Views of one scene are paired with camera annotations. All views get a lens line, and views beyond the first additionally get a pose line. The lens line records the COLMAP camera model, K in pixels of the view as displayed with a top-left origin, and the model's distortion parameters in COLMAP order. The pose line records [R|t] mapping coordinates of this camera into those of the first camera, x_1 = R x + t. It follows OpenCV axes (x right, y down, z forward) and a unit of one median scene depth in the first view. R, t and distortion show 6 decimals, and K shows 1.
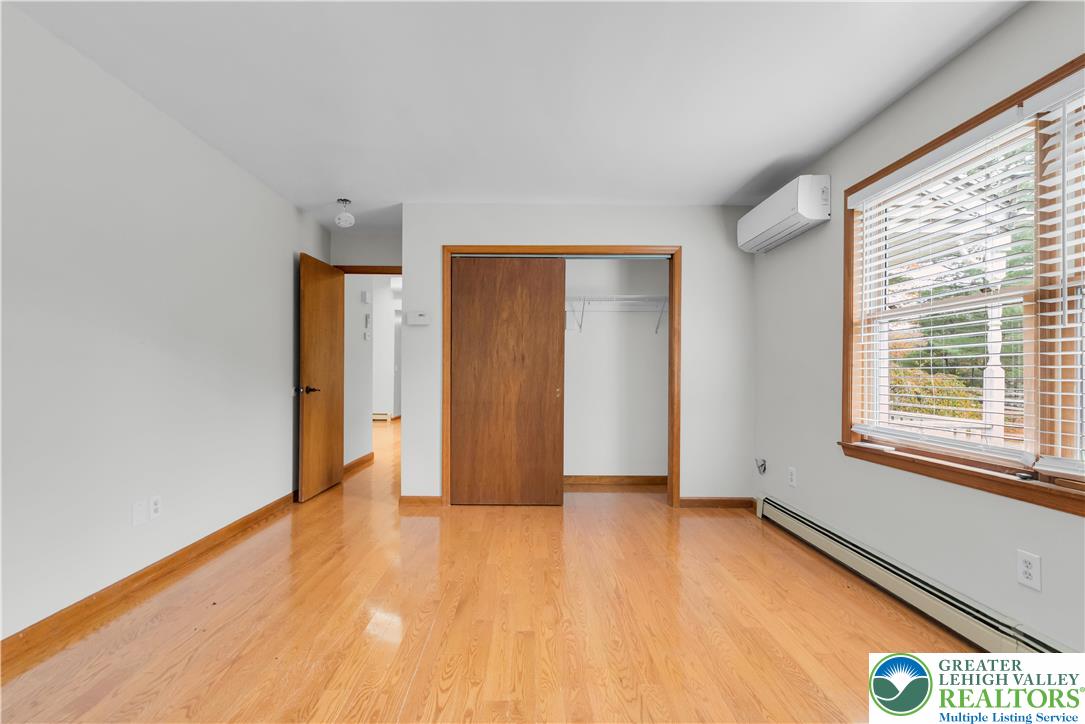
lens RADIAL K [[481.0, 0, 522.8], [0, 481.0, 367.6], [0, 0, 1]] dist [0.001138, 0.000089]
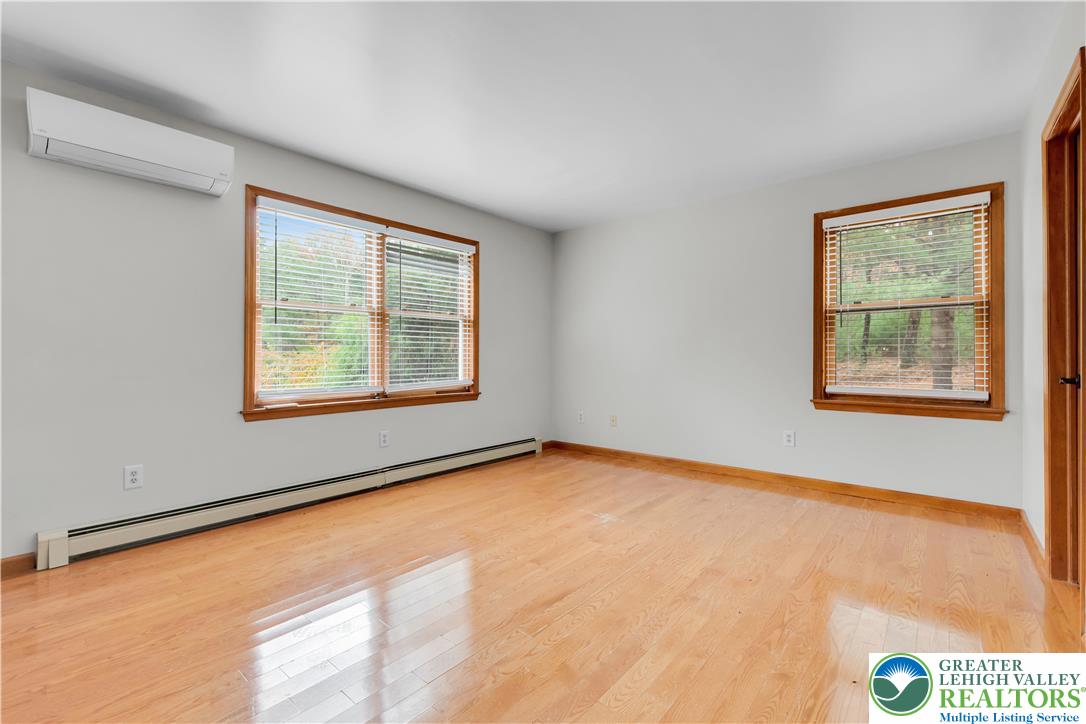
lens RADIAL K [[483.5, 0, 543.0], [0, 483.5, 362.0], [0, 0, 1]] dist [-0.000411, 0.000003]
pose [[-0.781513, -0.010549, 0.623800, -0.691716], [-0.007747, 0.999944, 0.007205, 0.035382], [-0.623841, 0.000798, -0.781551, 1.760714]]
